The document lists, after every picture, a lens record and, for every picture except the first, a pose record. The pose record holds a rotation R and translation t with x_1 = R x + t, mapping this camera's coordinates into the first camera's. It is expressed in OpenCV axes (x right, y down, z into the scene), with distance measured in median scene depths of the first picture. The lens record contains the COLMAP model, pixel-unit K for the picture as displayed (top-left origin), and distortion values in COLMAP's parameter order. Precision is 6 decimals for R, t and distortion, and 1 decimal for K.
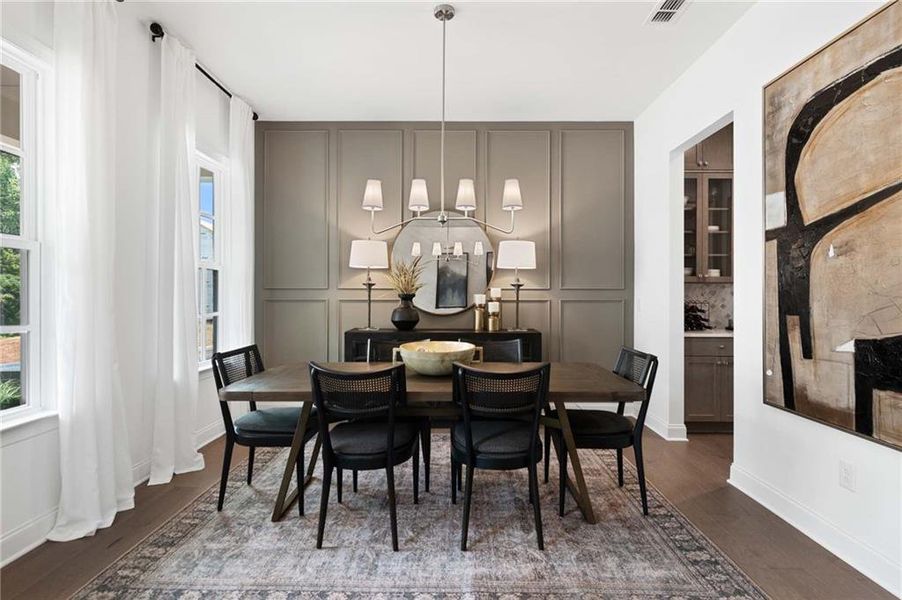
lens RADIAL K [[444.8, 0, 450.1], [0, 444.8, 296.9], [0, 0, 1]] dist [0.000126, 0.000615]
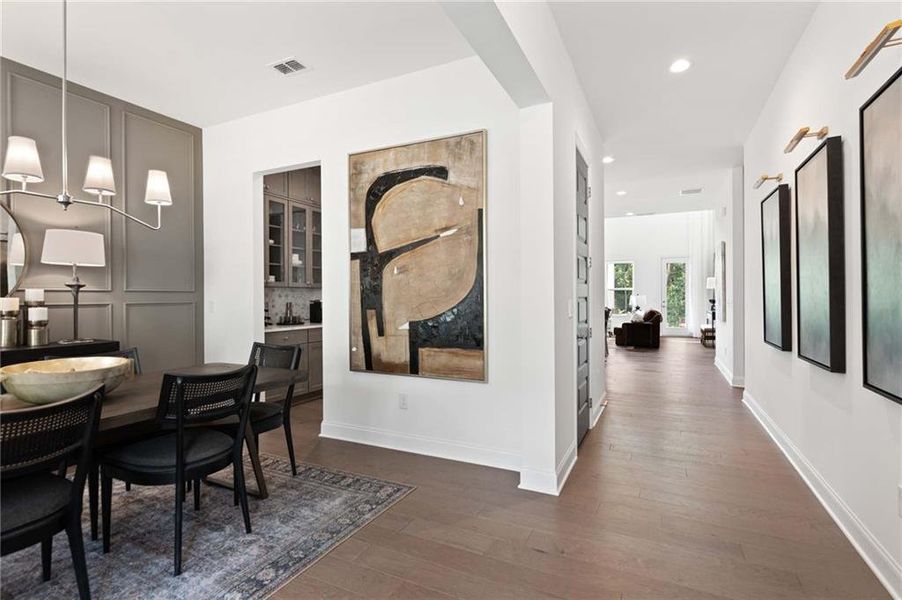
lens RADIAL K [[444.8, 0, 450.1], [0, 444.8, 296.9], [0, 0, 1]] dist [0.000126, 0.000615]
pose [[0.428306, -0.004594, 0.903622, -0.488953], [0.008748, 0.999961, 0.000937, -0.002022], [-0.903591, 0.007503, 0.428330, 0.079873]]
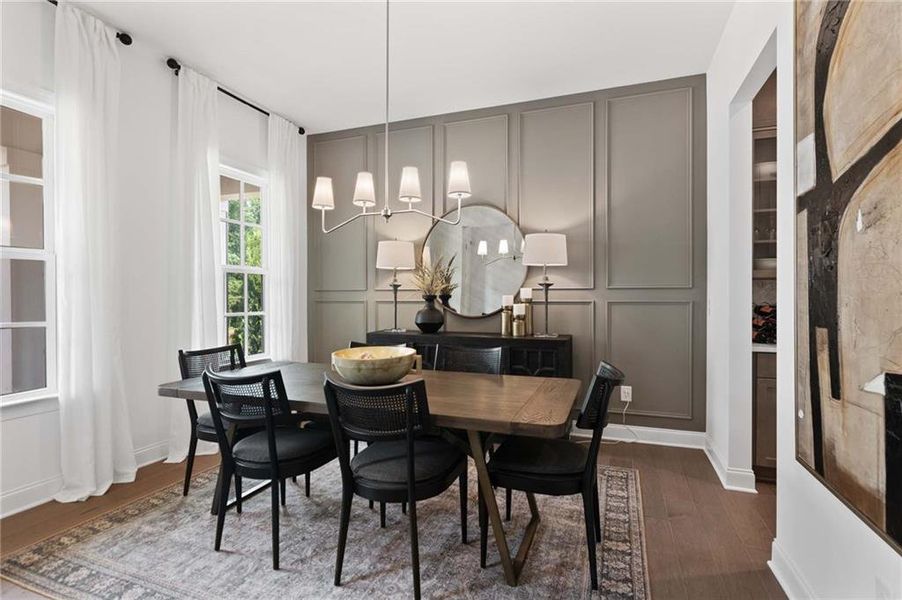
lens RADIAL K [[436.6, 0, 451.0], [0, 436.6, 300.0], [0, 0, 1]] dist [0.000724, 0.000378]
pose [[0.939120, -0.000041, -0.343590, 0.463925], [0.002137, 0.999981, 0.005722, -0.002051], [0.343583, -0.006108, 0.939102, 0.225736]]
